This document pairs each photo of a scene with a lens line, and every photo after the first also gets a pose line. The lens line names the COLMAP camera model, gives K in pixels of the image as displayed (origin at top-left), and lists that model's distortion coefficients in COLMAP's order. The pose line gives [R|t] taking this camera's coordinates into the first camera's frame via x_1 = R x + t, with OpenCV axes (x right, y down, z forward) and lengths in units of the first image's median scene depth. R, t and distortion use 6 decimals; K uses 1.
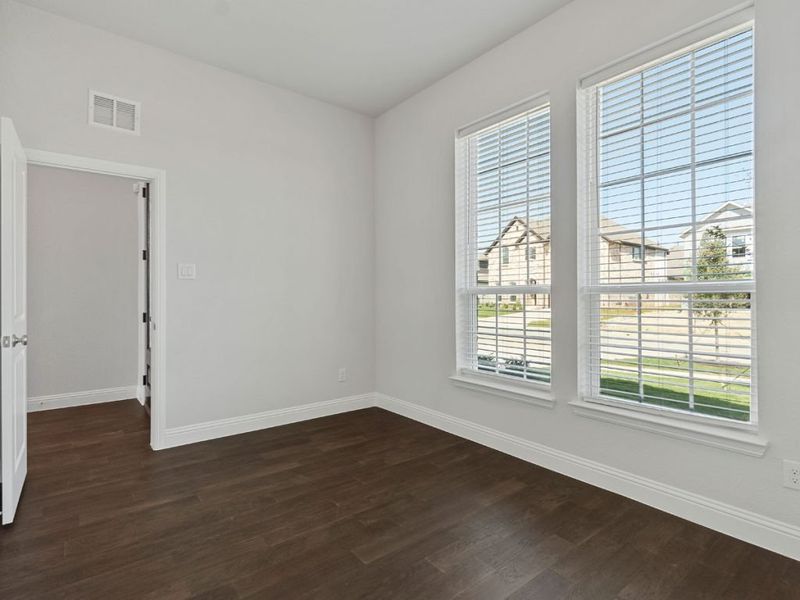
lens RADIAL K [[401.4, 0, 394.6], [0, 401.4, 302.7], [0, 0, 1]] dist [-0.002177, -0.000244]
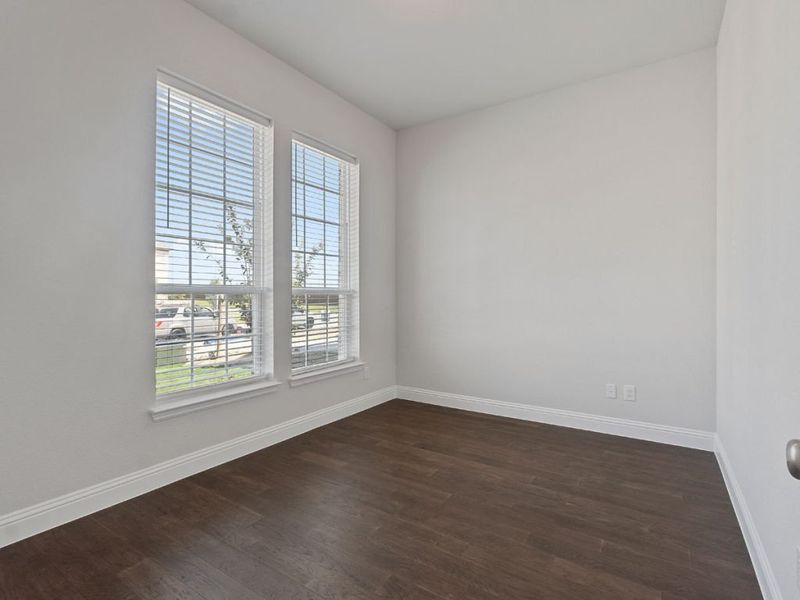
lens RADIAL K [[401.4, 0, 394.6], [0, 401.4, 302.7], [0, 0, 1]] dist [-0.002177, -0.000244]
pose [[-0.301700, -0.018185, 0.953230, -0.943614], [0.014116, 0.999623, 0.023538, -0.022534], [-0.953298, 0.020557, -0.301329, 1.150915]]
